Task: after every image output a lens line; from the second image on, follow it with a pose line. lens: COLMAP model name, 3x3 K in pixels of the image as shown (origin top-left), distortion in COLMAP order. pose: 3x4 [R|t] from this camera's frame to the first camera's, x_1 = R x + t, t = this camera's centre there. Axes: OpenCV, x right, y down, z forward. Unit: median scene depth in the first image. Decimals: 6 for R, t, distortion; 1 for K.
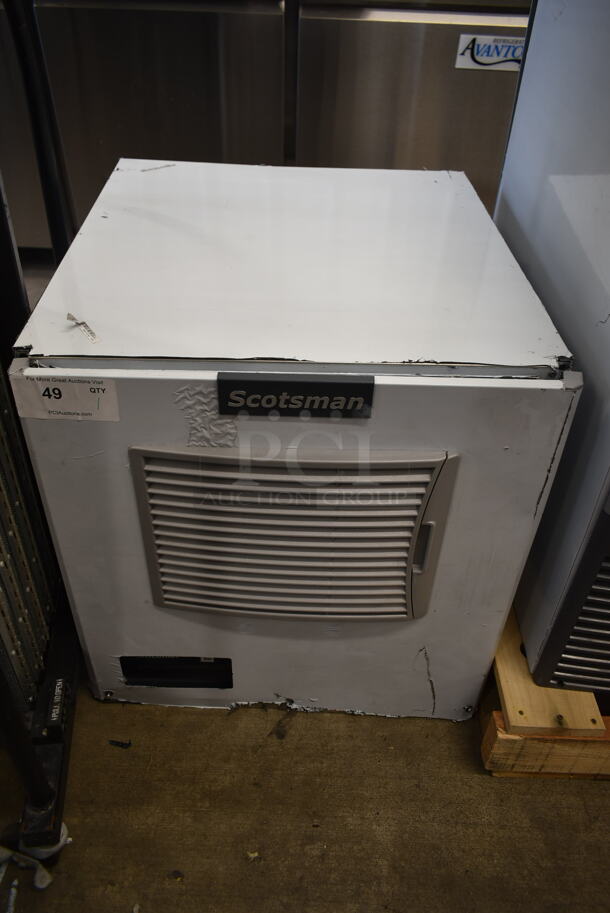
lens RADIAL K [[698.3, 0, 301.0], [0, 698.3, 455.1], [0, 0, 1]] dist [-0.005682, 0.005761]
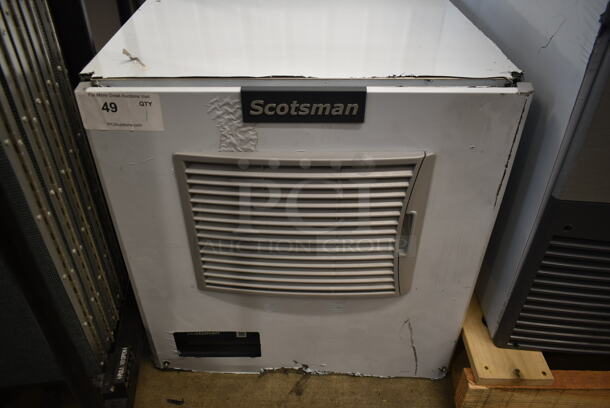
lens RADIAL K [[466.5, 0, 305.7], [0, 466.5, 204.8], [0, 0, 1]] dist [-0.005682, 0.005761]
pose [[0.999693, -0.023421, -0.008043, -0.001162], [0.023060, 0.998839, -0.042288, 0.106435], [0.009024, 0.042090, 0.999073, 0.142067]]
